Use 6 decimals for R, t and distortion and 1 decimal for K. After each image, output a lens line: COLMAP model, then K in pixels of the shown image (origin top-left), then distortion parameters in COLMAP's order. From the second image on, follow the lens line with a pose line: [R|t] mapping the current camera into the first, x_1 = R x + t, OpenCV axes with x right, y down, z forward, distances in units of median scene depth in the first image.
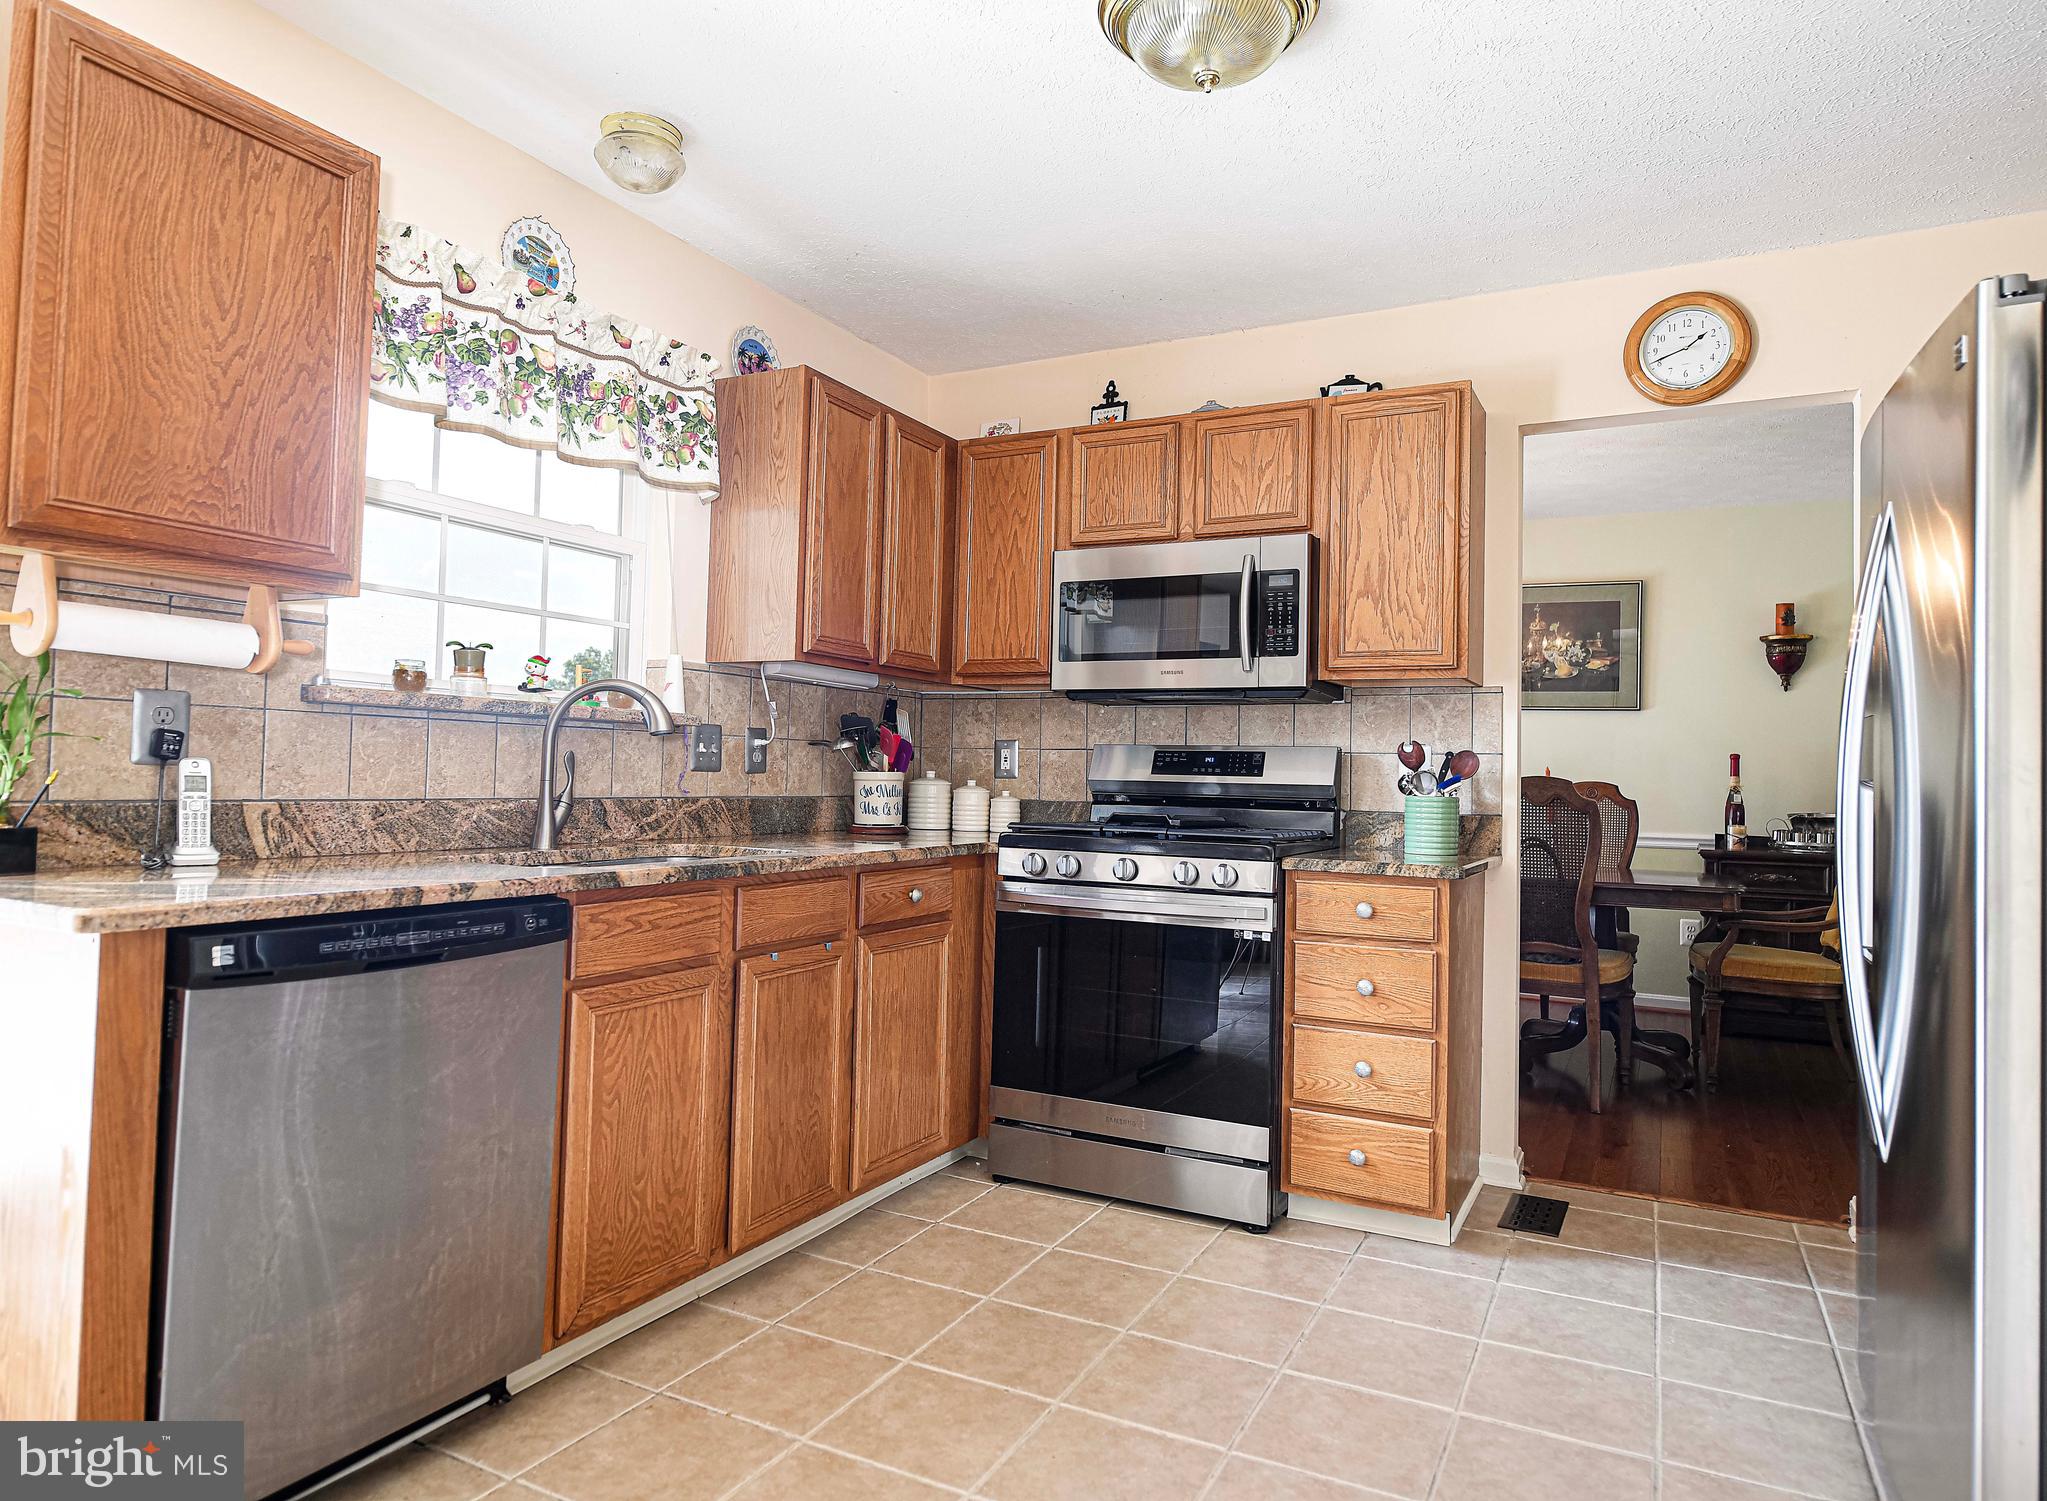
lens RADIAL K [[1232.9, 0, 1034.3], [0, 1232.9, 732.7], [0, 0, 1]] dist [-0.001555, -0.002650]
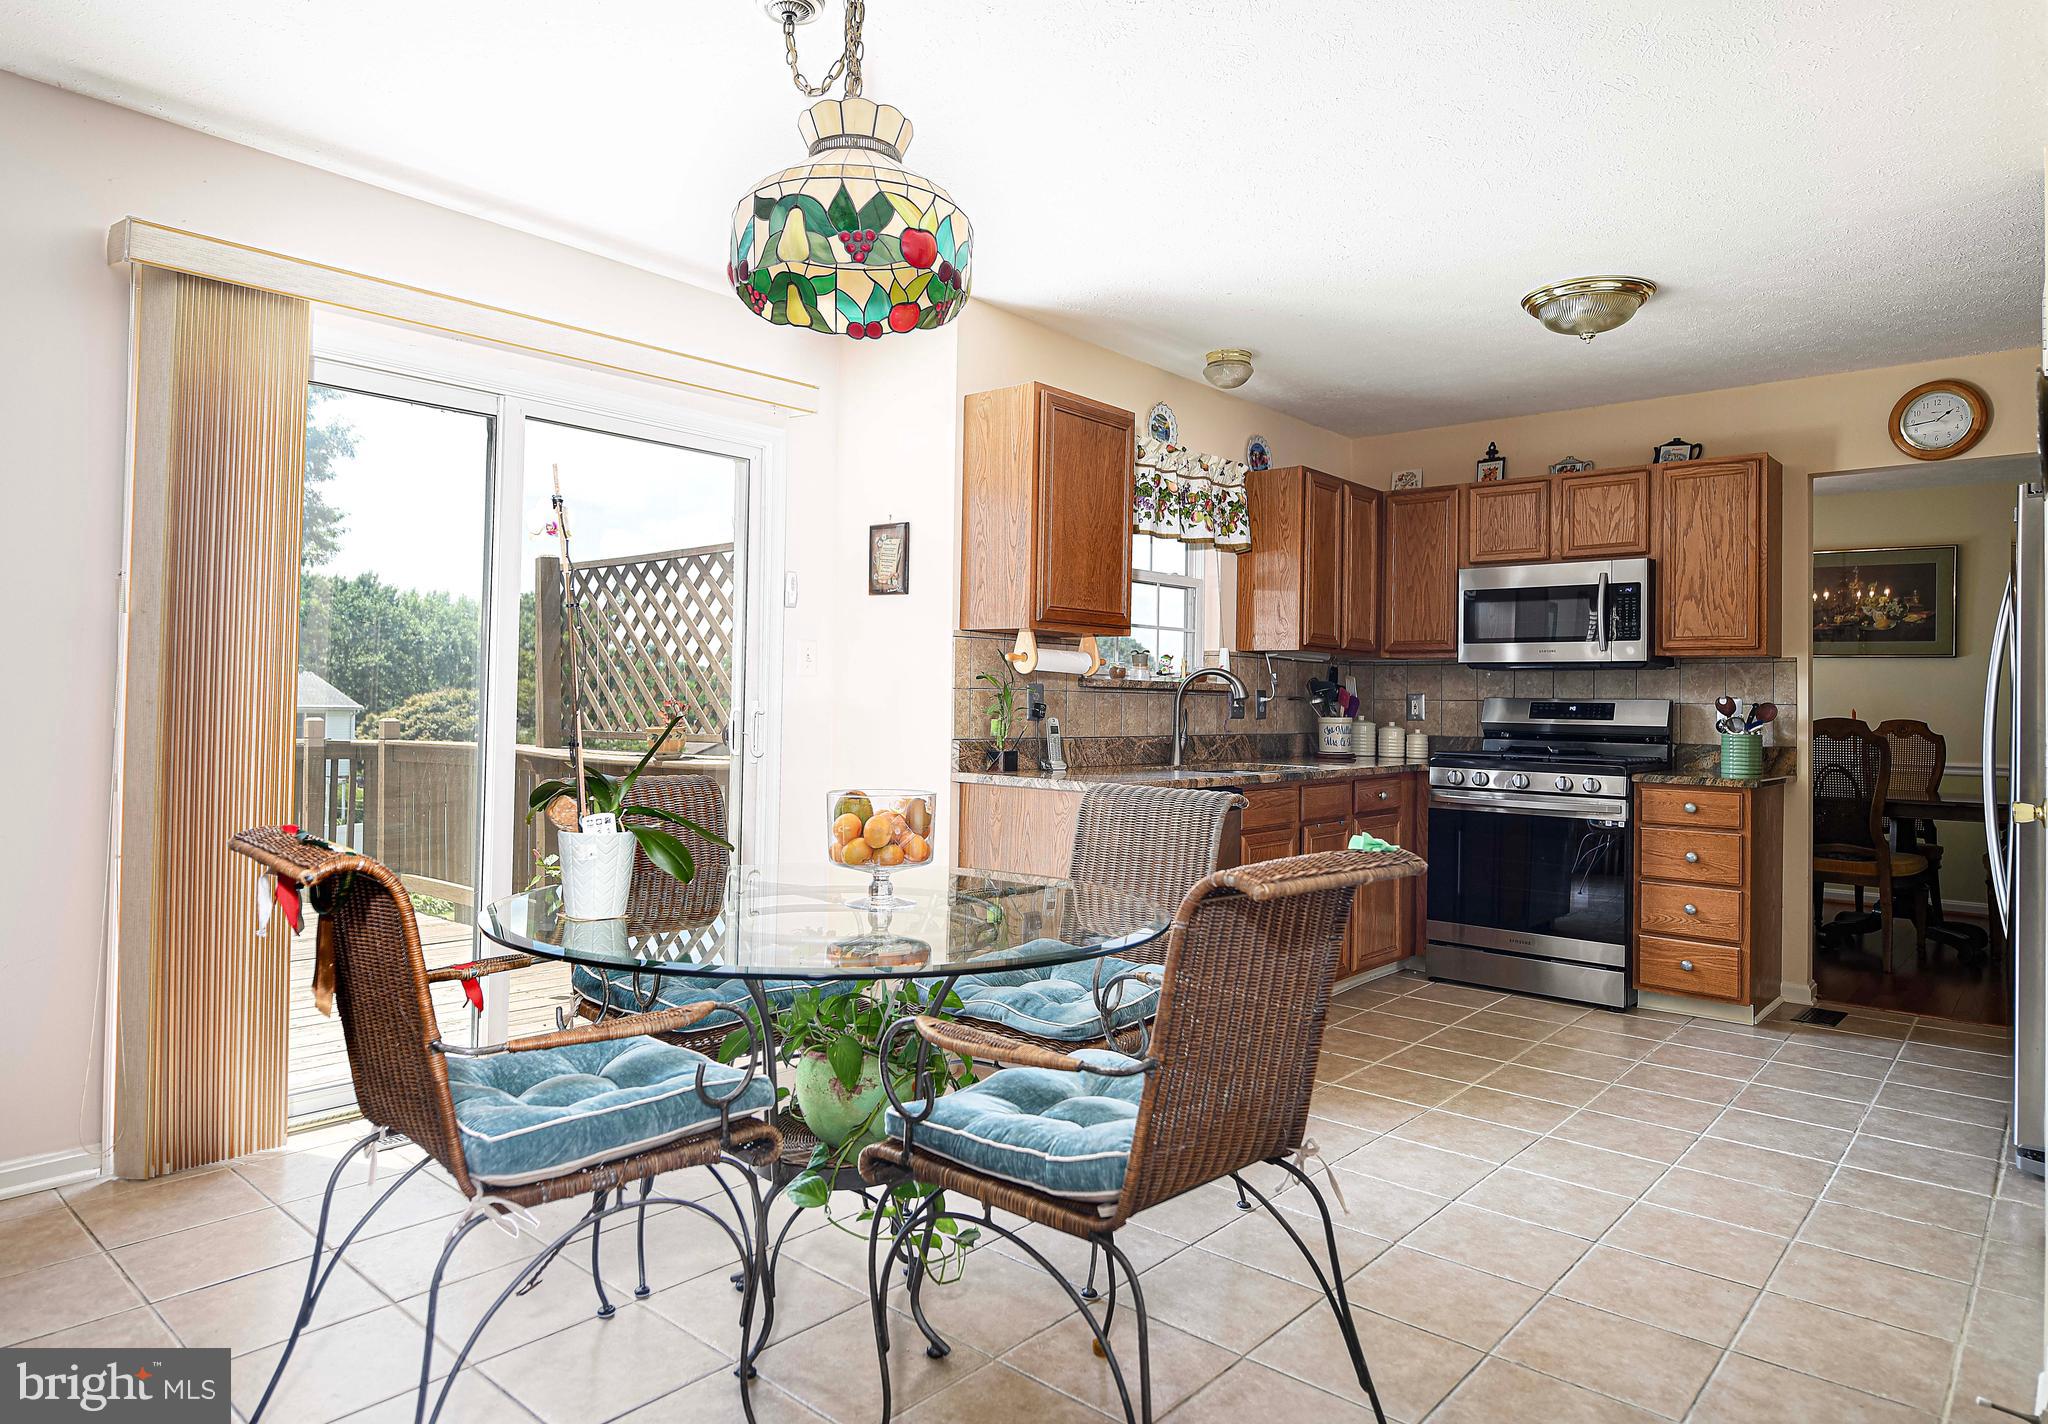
lens RADIAL K [[1217.4, 0, 1008.3], [0, 1217.4, 677.3], [0, 0, 1]] dist [-0.003120, -0.000540]
pose [[0.967741, -0.011482, -0.251684, -0.158672], [0.014115, 0.999863, 0.008659, -0.041384], [0.251550, -0.011932, 0.967771, -0.626413]]
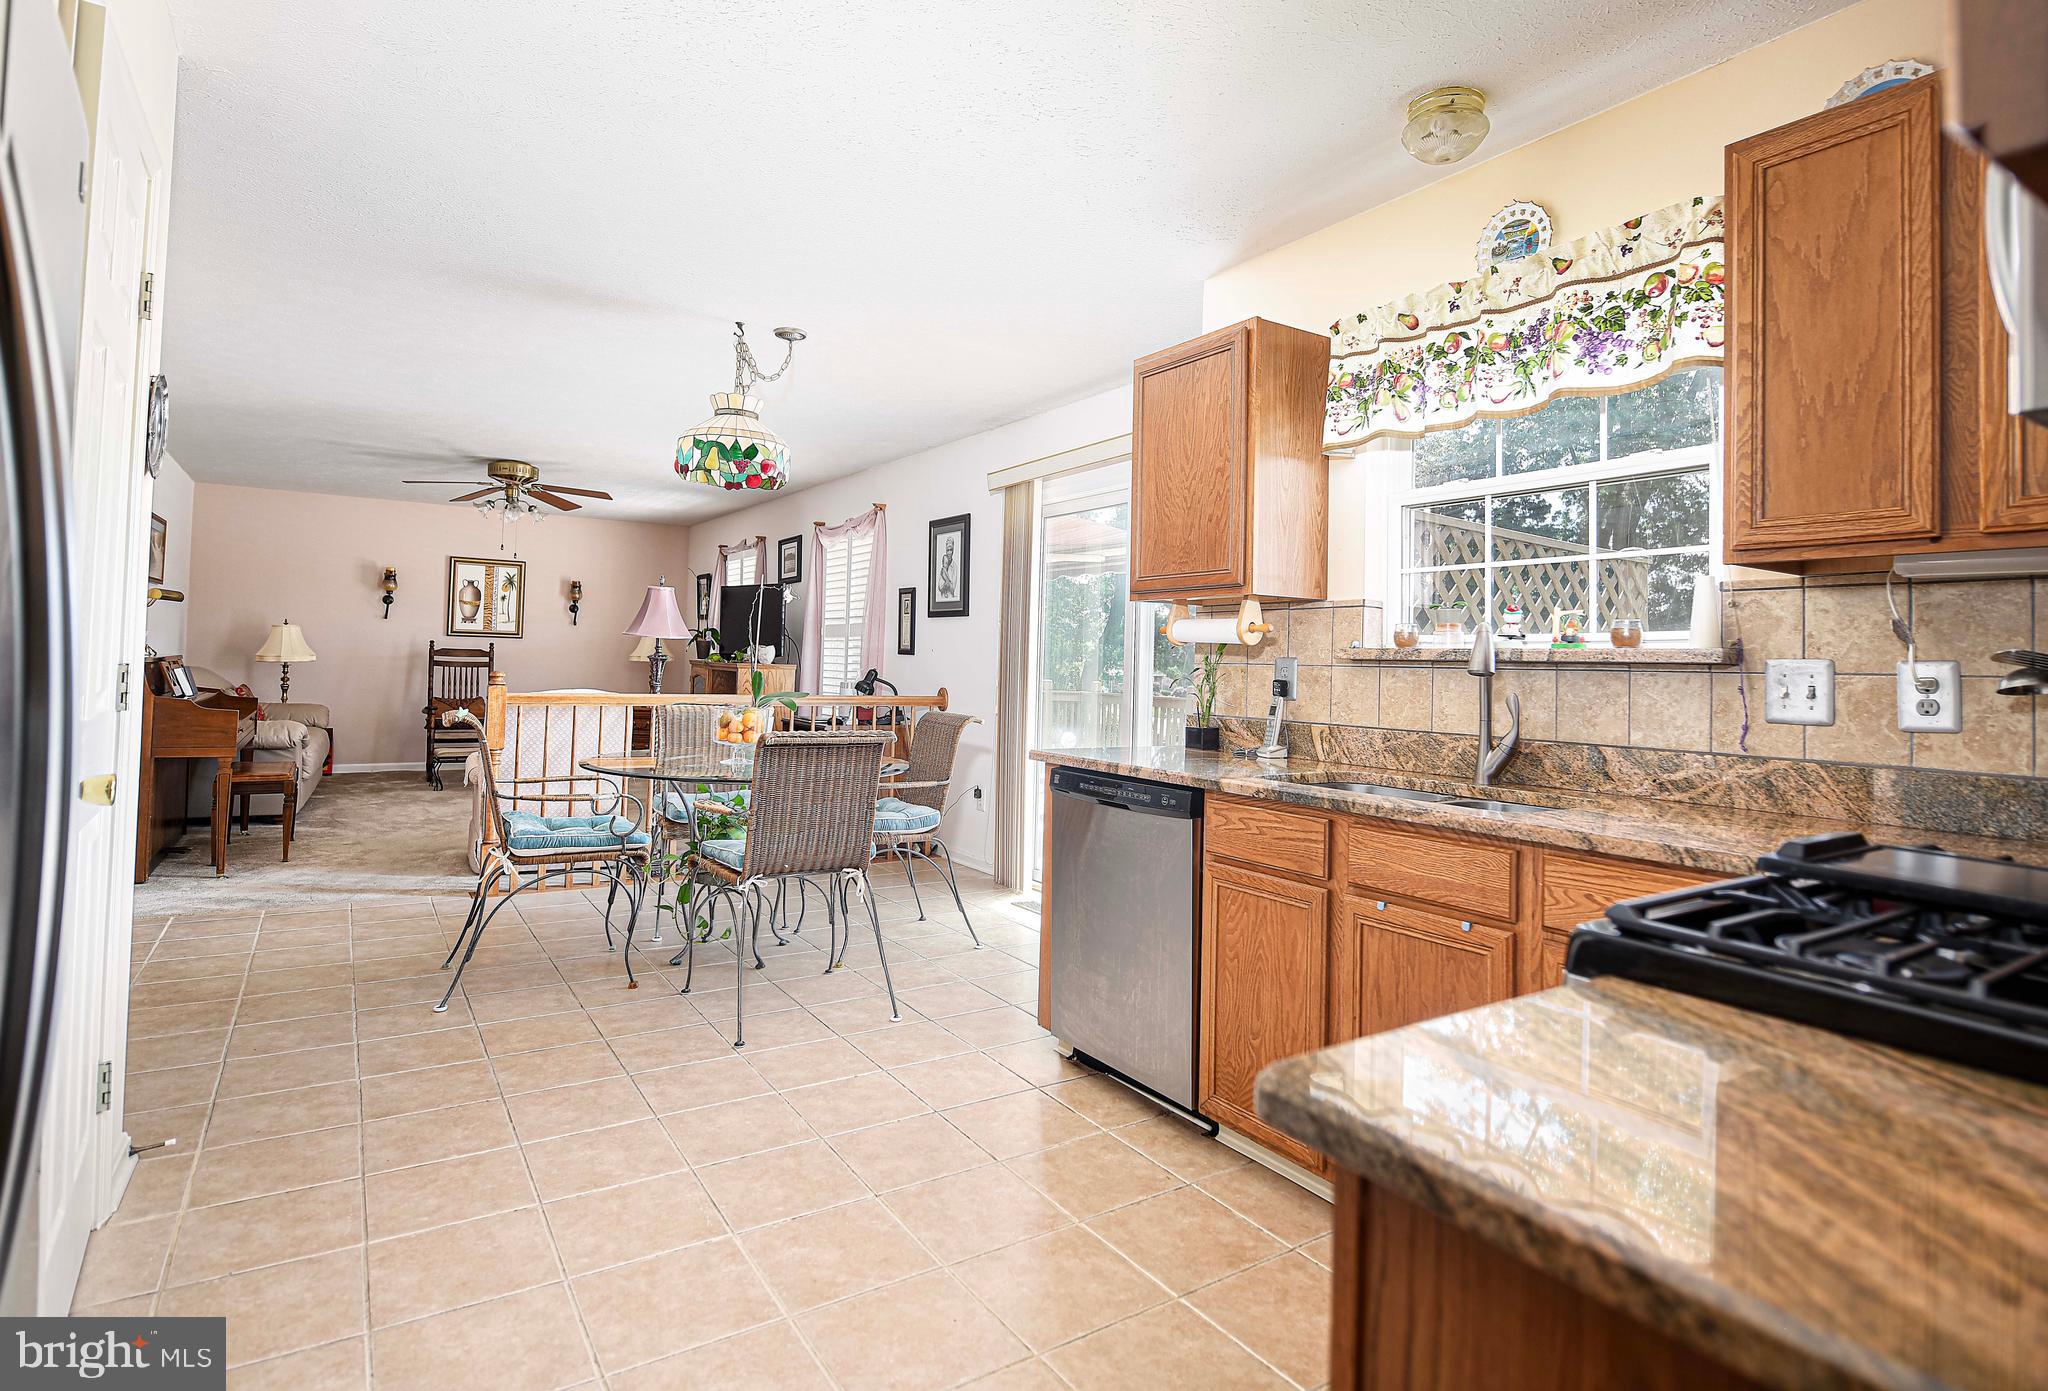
lens RADIAL K [[1066.2, 0, 1057.0], [0, 1066.2, 638.1], [0, 0, 1]] dist [-0.006263, -0.001130]
pose [[-0.480767, -0.059860, -0.874803, 0.507814], [-0.007043, 0.997899, -0.064413, 0.024600], [0.876820, -0.024806, -0.480178, 0.939418]]
